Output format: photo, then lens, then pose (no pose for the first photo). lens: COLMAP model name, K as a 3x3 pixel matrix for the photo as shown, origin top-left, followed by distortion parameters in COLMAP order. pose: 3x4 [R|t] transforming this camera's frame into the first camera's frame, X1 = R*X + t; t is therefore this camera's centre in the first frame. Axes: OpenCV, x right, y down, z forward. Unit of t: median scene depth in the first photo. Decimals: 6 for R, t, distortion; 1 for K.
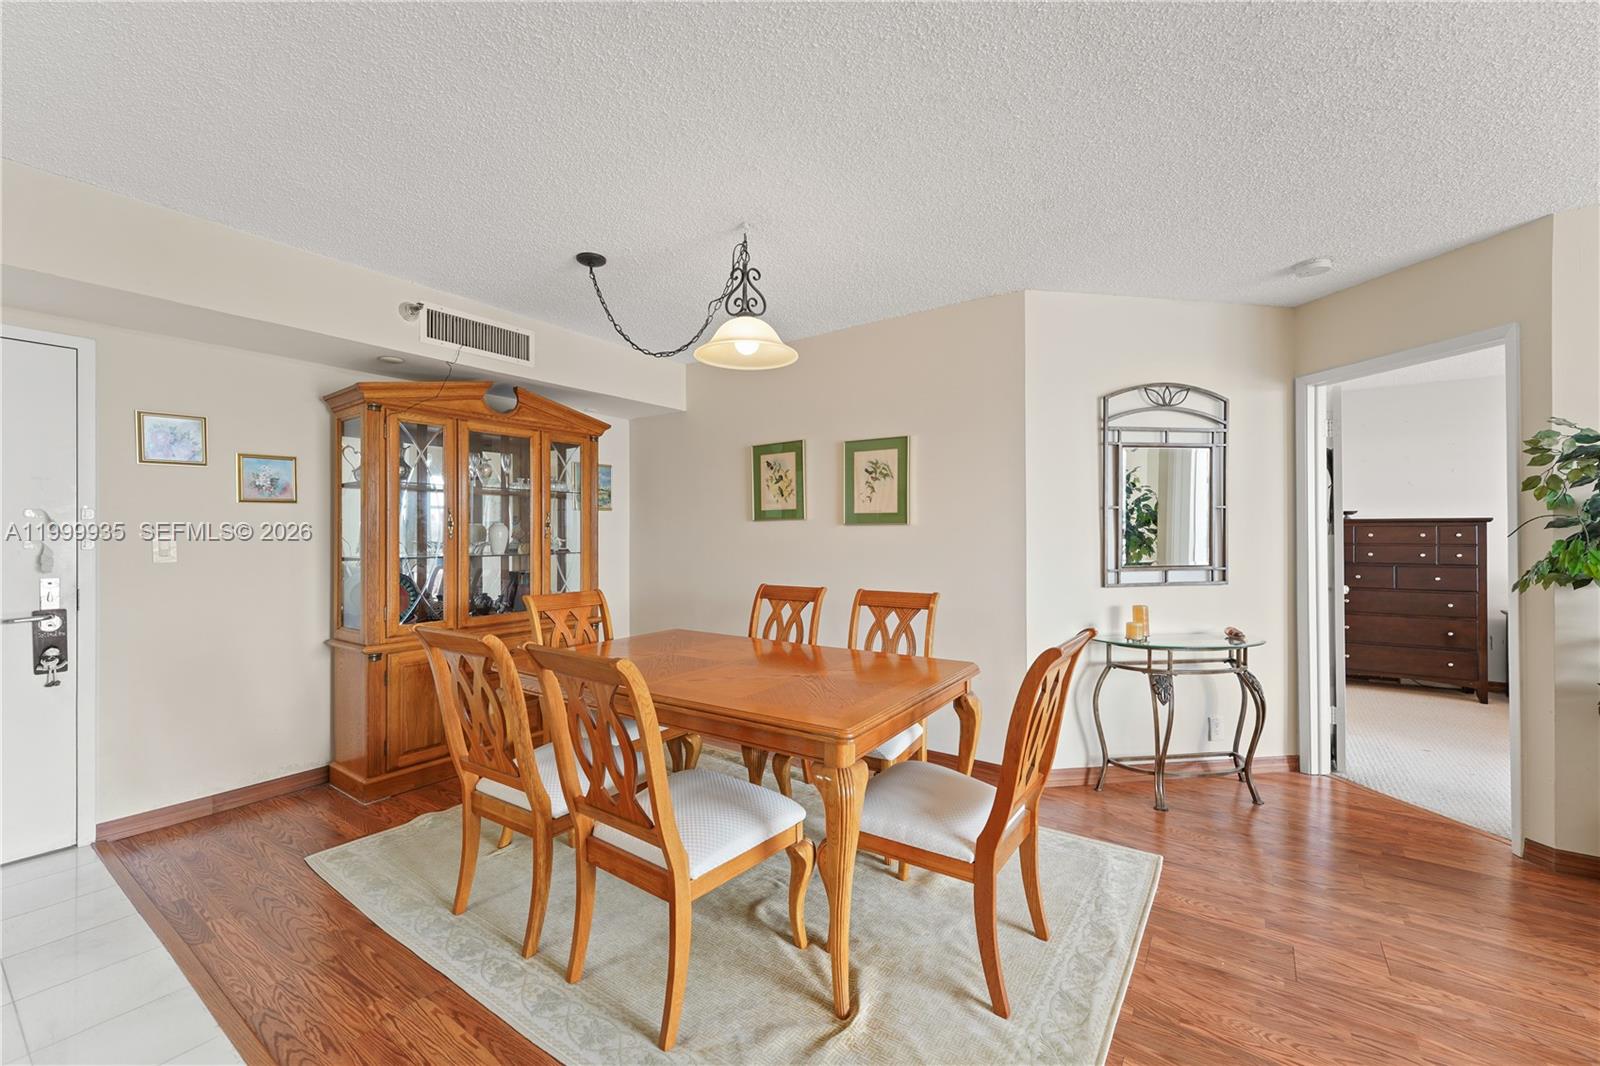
lens RADIAL K [[646.9, 0, 801.9], [0, 646.9, 527.7], [0, 0, 1]] dist [0.000668, 0.000104]
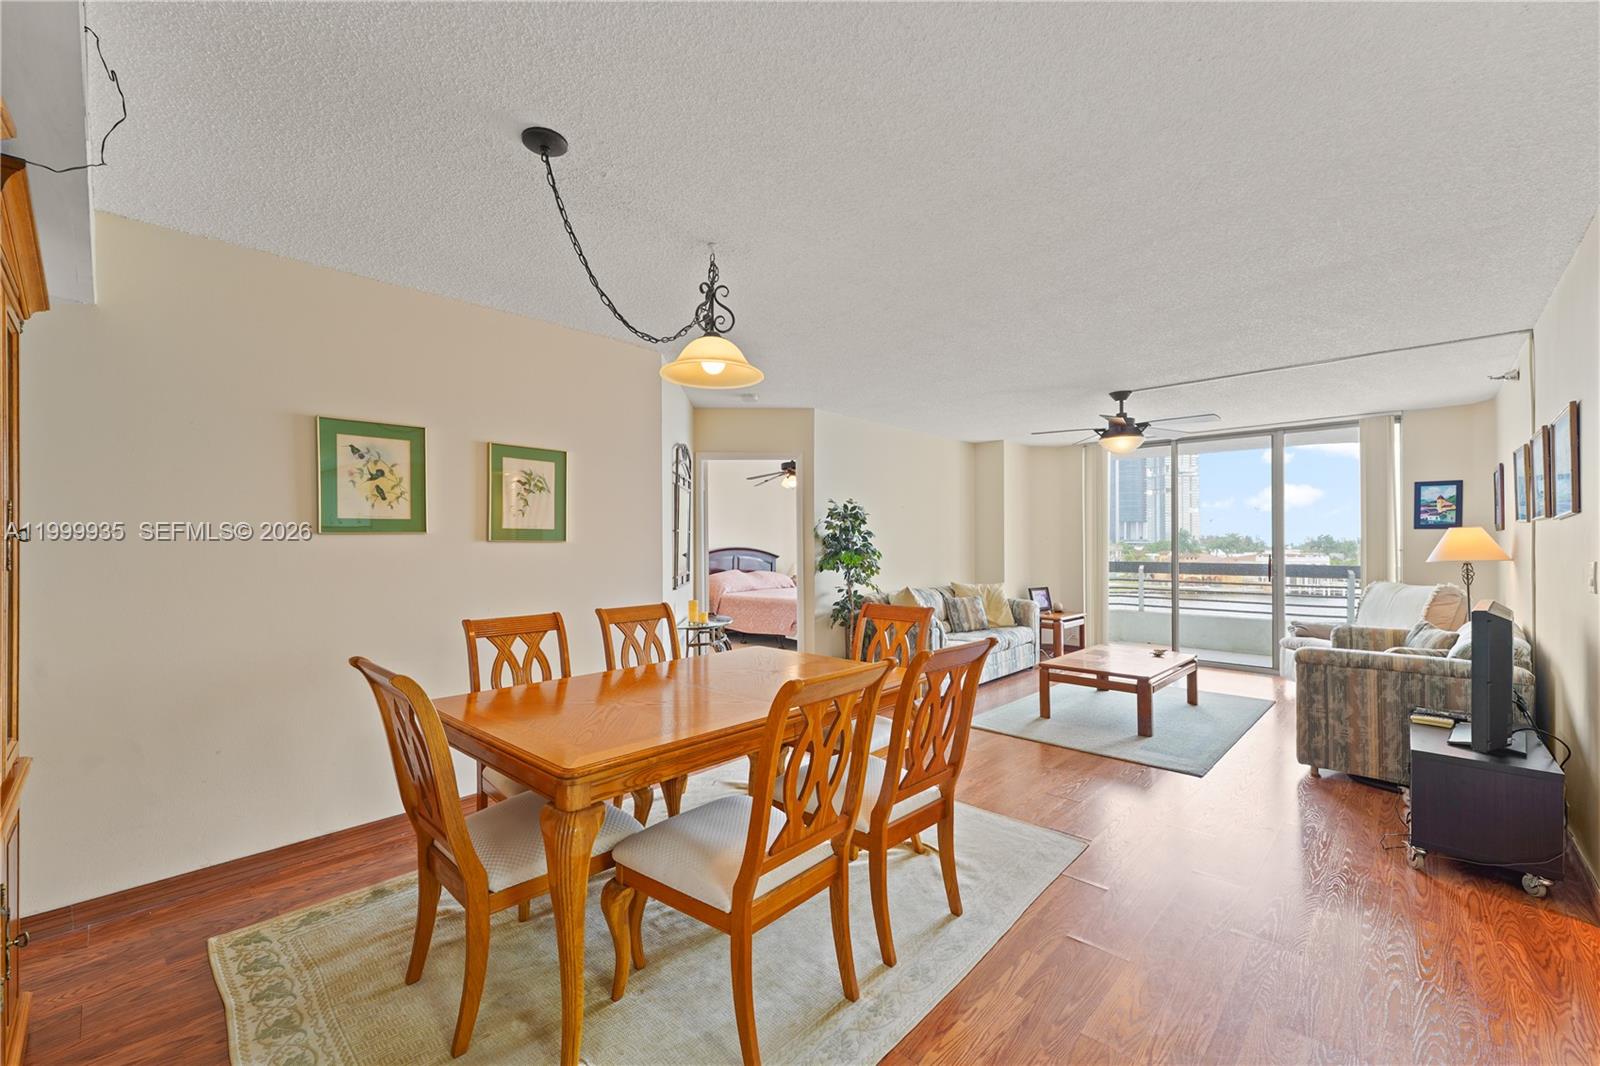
lens RADIAL K [[648.1, 0, 800.0], [0, 648.1, 533.0], [0, 0, 1]] dist [0.000814, -0.000006]
pose [[0.134225, 0.024500, 0.990648, -0.730540], [-0.003018, 0.999700, -0.024315, 0.003670], [-0.990946, 0.000274, 0.134258, 0.501892]]
